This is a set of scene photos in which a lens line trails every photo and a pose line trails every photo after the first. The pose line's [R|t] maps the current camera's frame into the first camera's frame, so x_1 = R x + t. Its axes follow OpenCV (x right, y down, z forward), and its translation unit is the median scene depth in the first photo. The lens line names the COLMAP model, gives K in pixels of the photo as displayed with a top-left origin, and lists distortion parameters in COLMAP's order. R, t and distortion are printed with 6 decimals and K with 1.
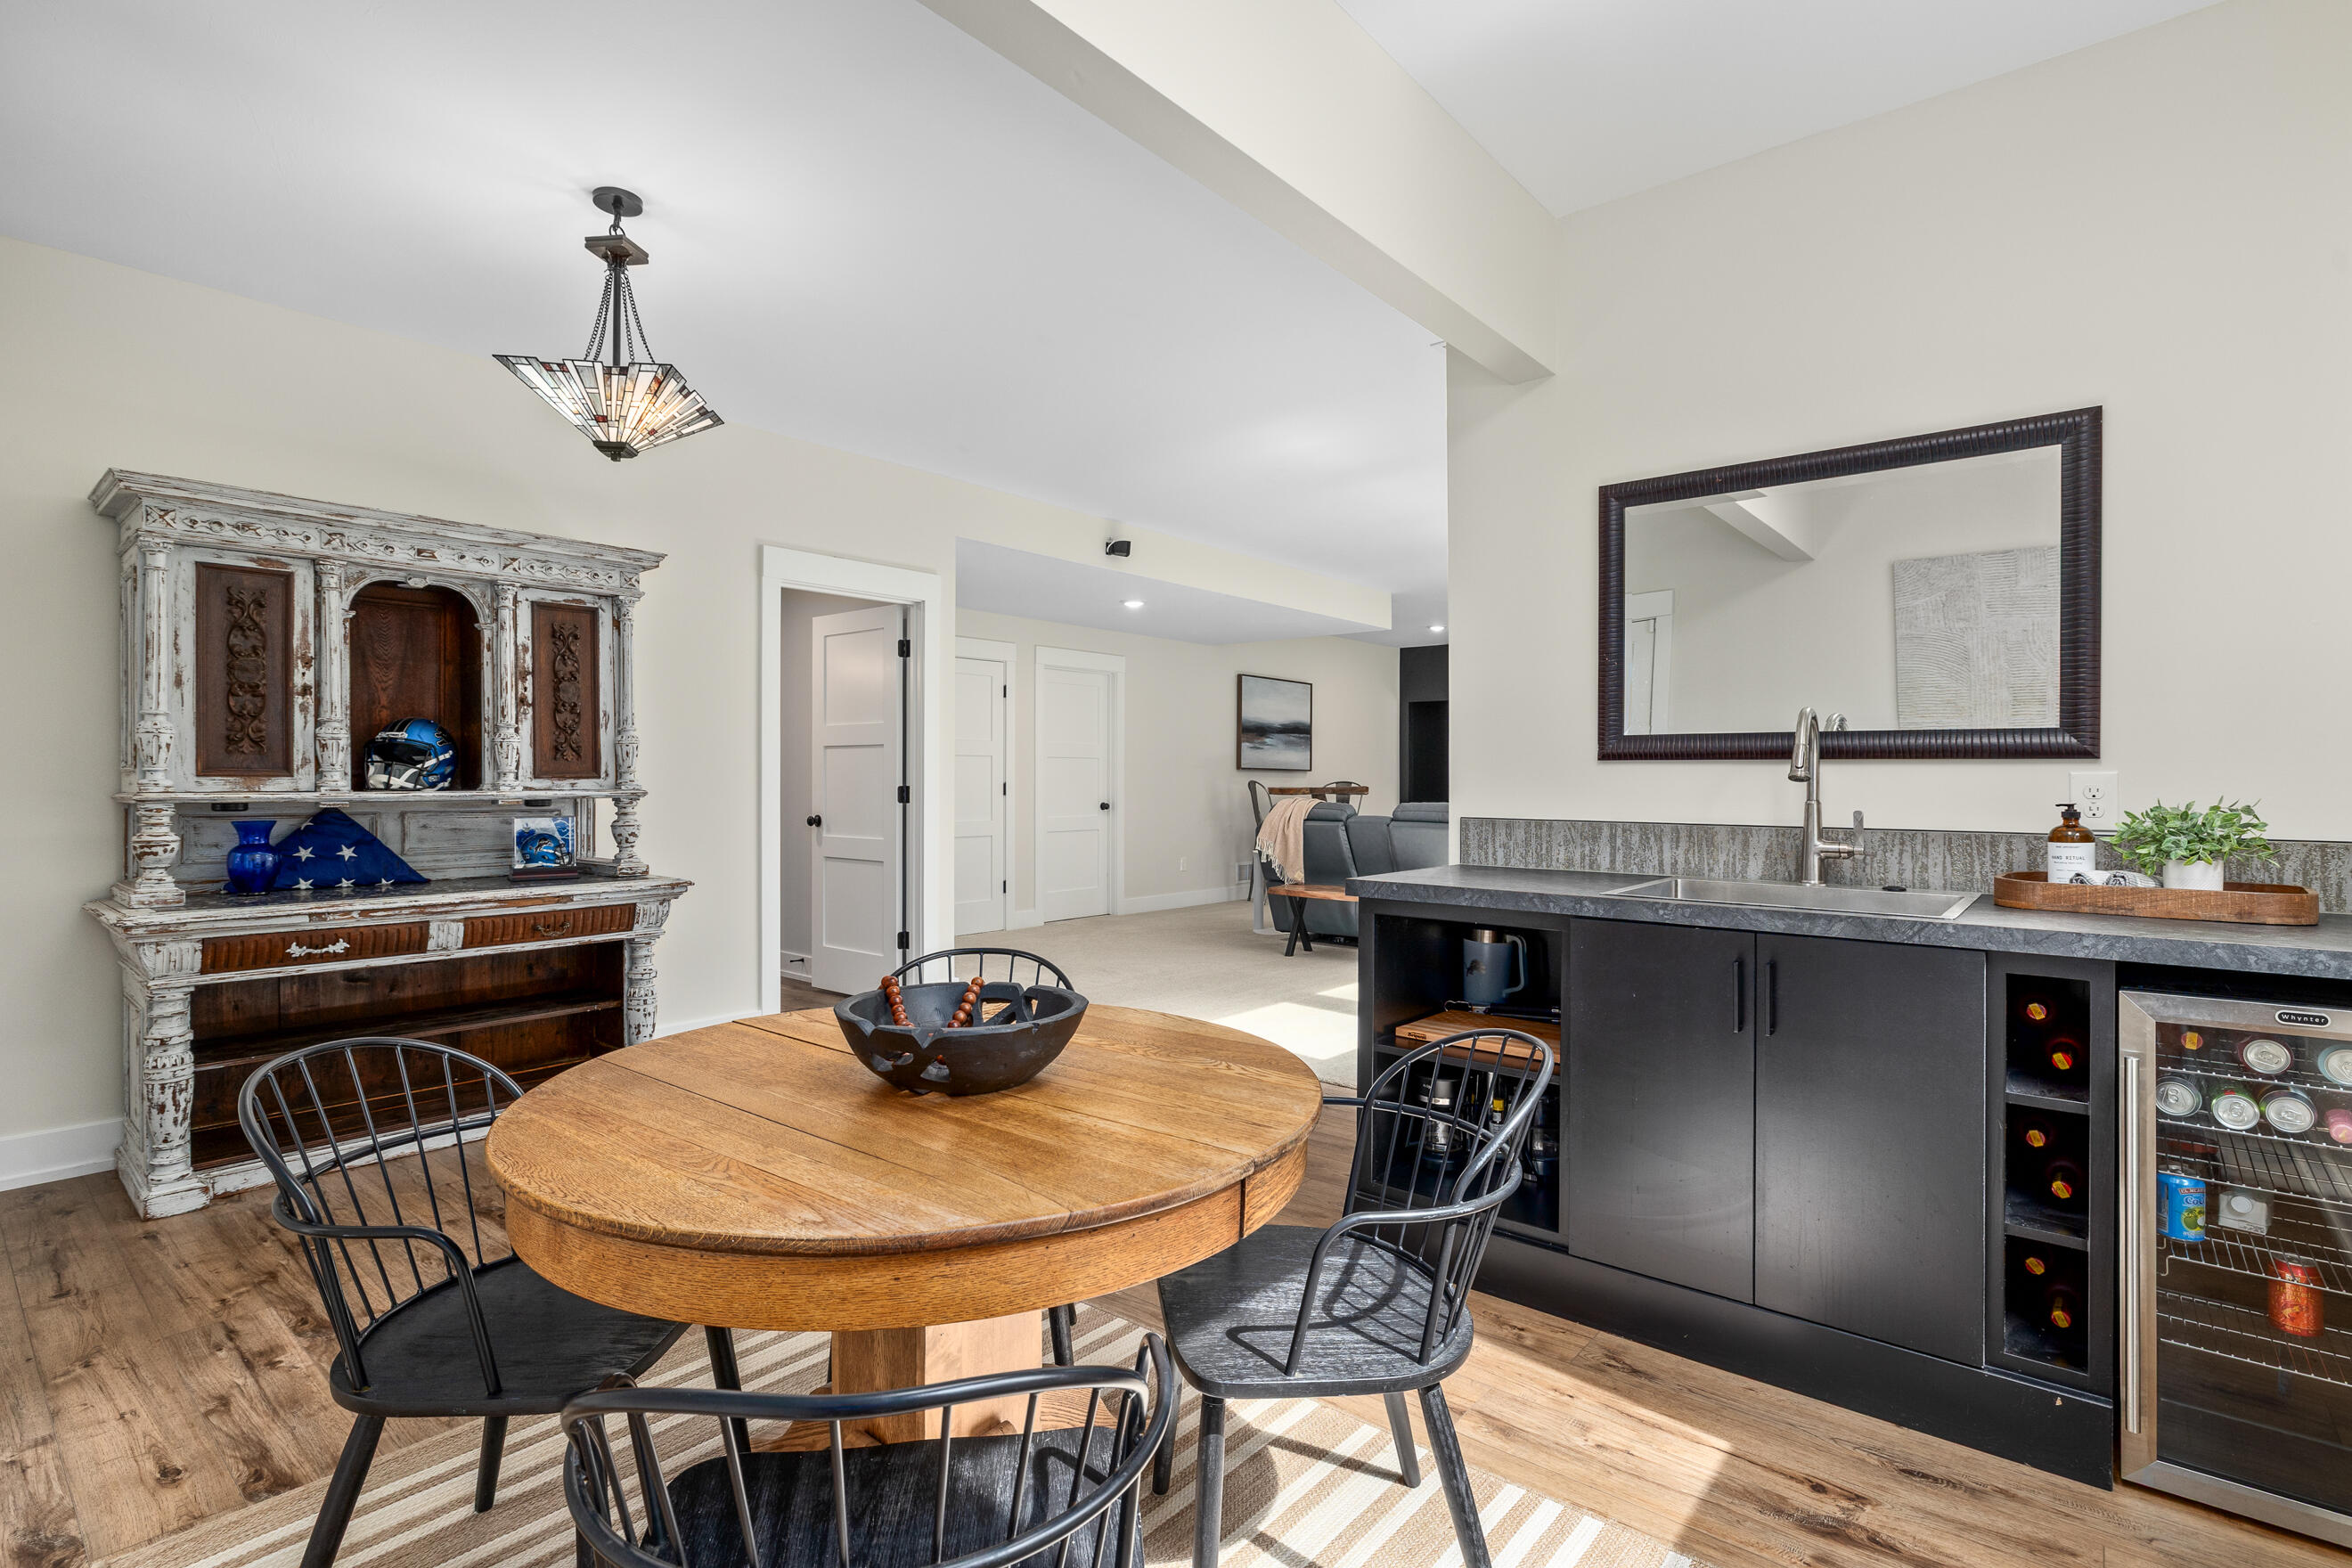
lens RADIAL K [[1110.9, 0, 1176.0], [0, 1110.9, 784.0], [0, 0, 1]] dist [-0.001258, 0.000025]
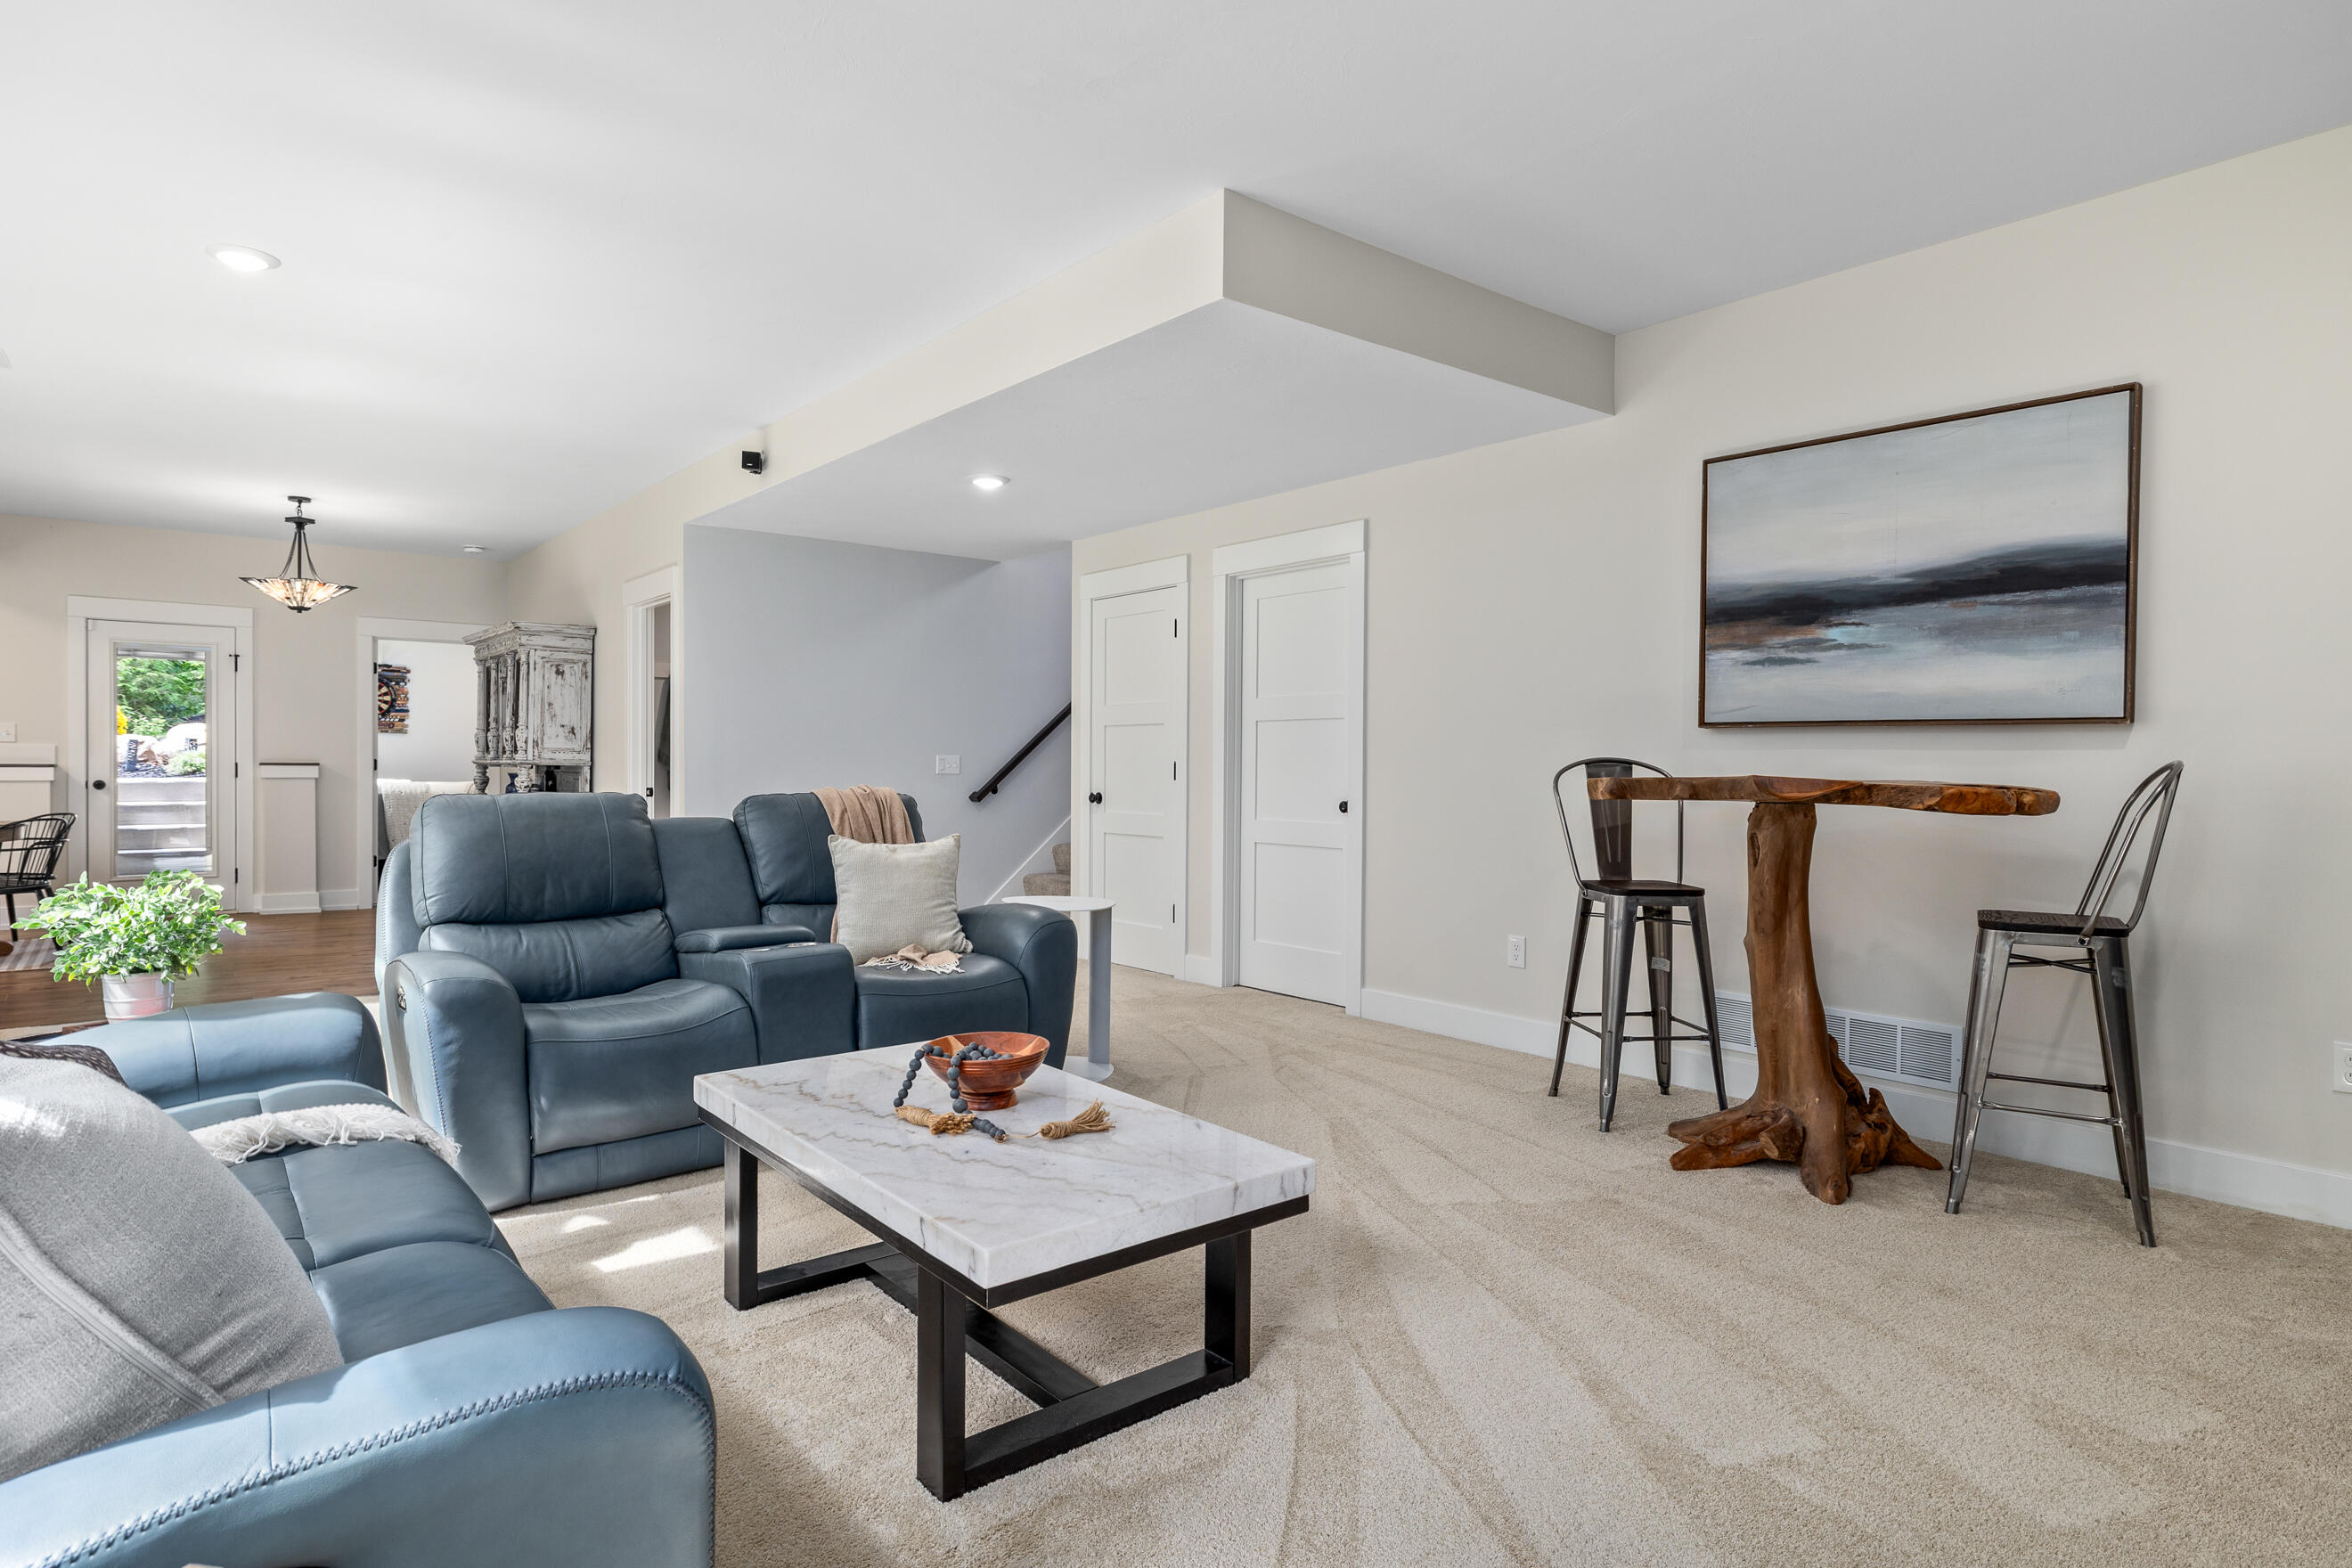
lens RADIAL K [[1268.5, 0, 1176.0], [0, 1268.5, 784.0], [0, 0, 1]] dist [-0.005455, -0.000849]
pose [[-0.180575, 0.007290, -0.983534, 0.501858], [-0.012654, 0.999873, 0.009734, 0.003453], [0.983480, 0.014203, -0.180460, 0.916267]]
